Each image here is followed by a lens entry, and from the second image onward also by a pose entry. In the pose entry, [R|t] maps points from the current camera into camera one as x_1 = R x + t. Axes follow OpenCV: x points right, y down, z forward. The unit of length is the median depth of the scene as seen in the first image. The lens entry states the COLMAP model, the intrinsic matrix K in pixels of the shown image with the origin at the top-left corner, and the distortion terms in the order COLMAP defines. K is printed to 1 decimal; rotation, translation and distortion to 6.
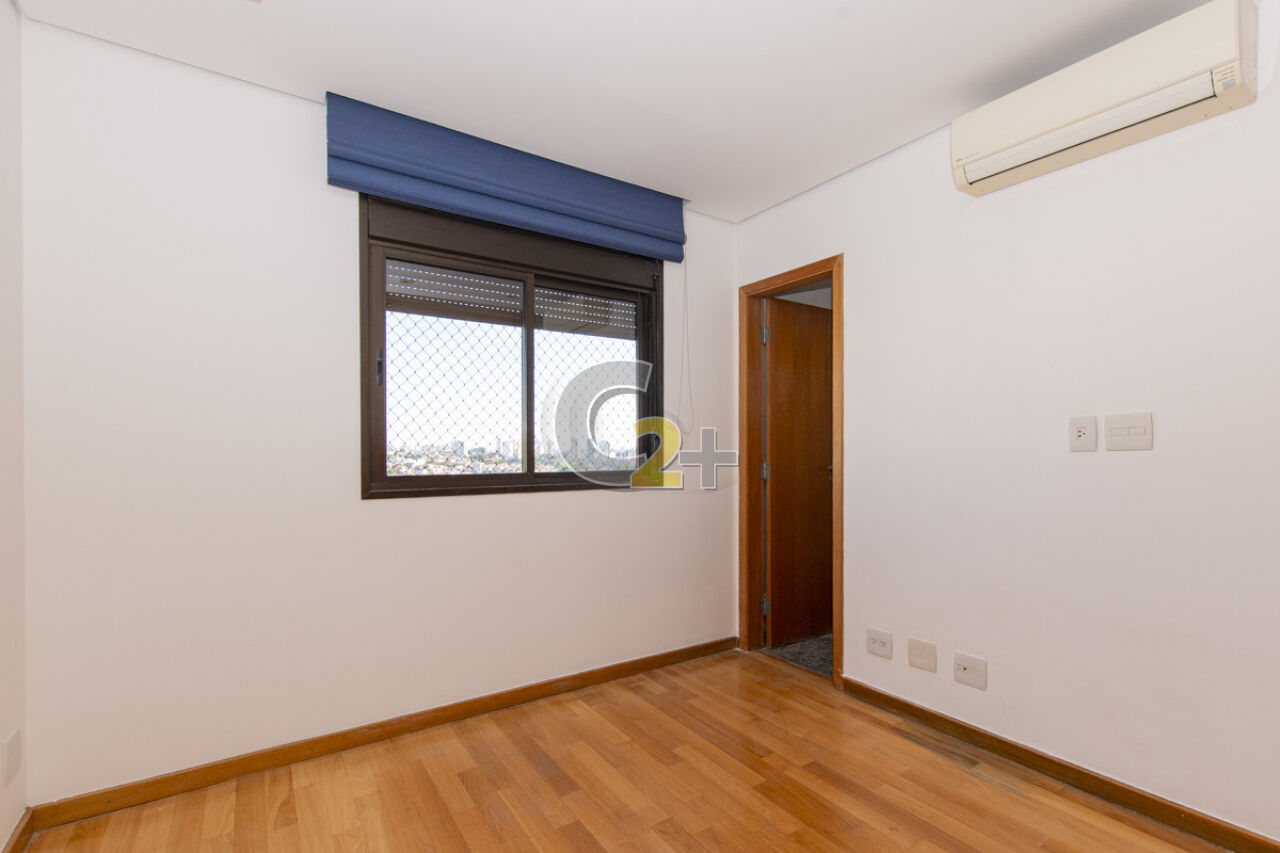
lens RADIAL K [[568.9, 0, 643.4], [0, 568.9, 452.8], [0, 0, 1]] dist [-0.001226, -0.000170]
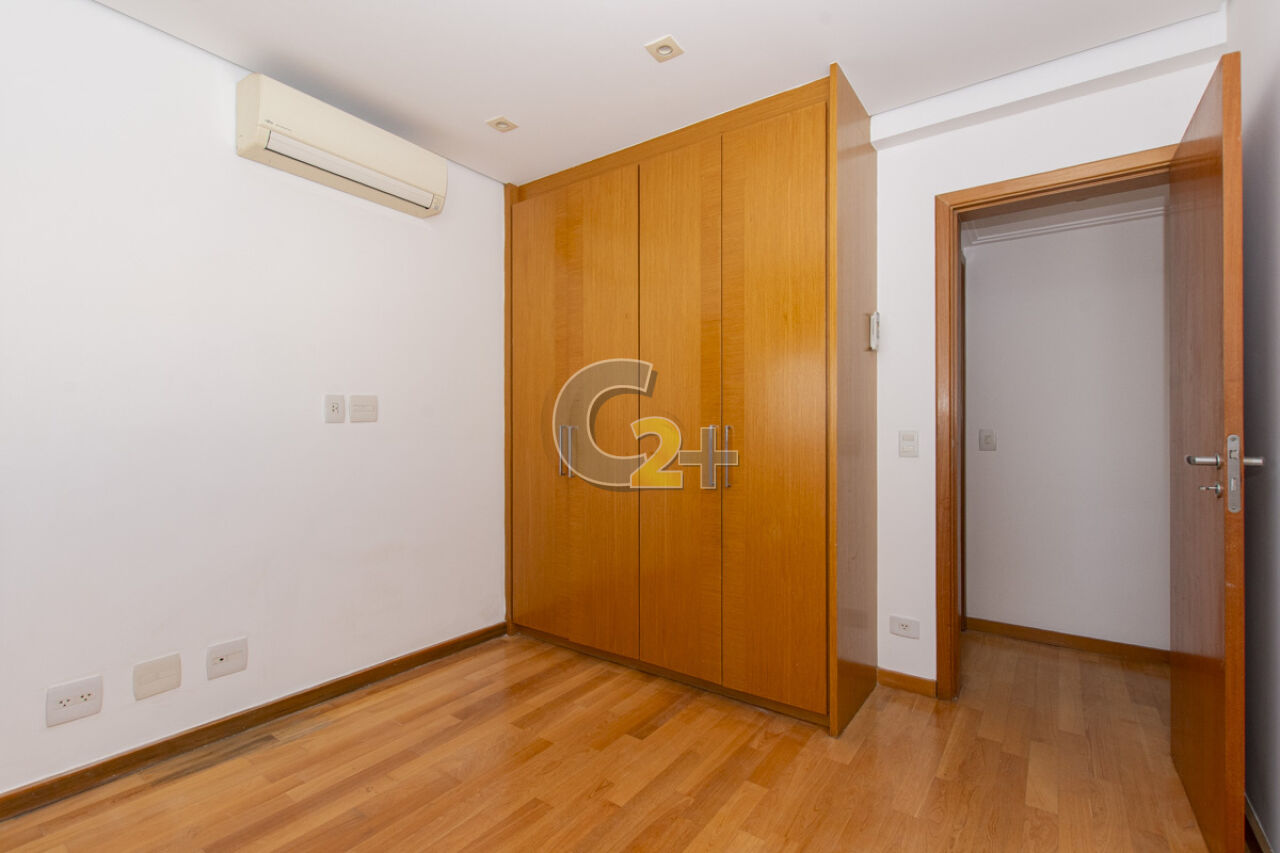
lens RADIAL K [[568.9, 0, 641.6], [0, 568.9, 425.9], [0, 0, 1]] dist [-0.001226, -0.000170]
pose [[-0.331706, 0.005459, 0.943367, -0.549452], [0.005403, 0.999978, -0.003886, 0.012028], [-0.943367, 0.003808, -0.331728, 0.697419]]
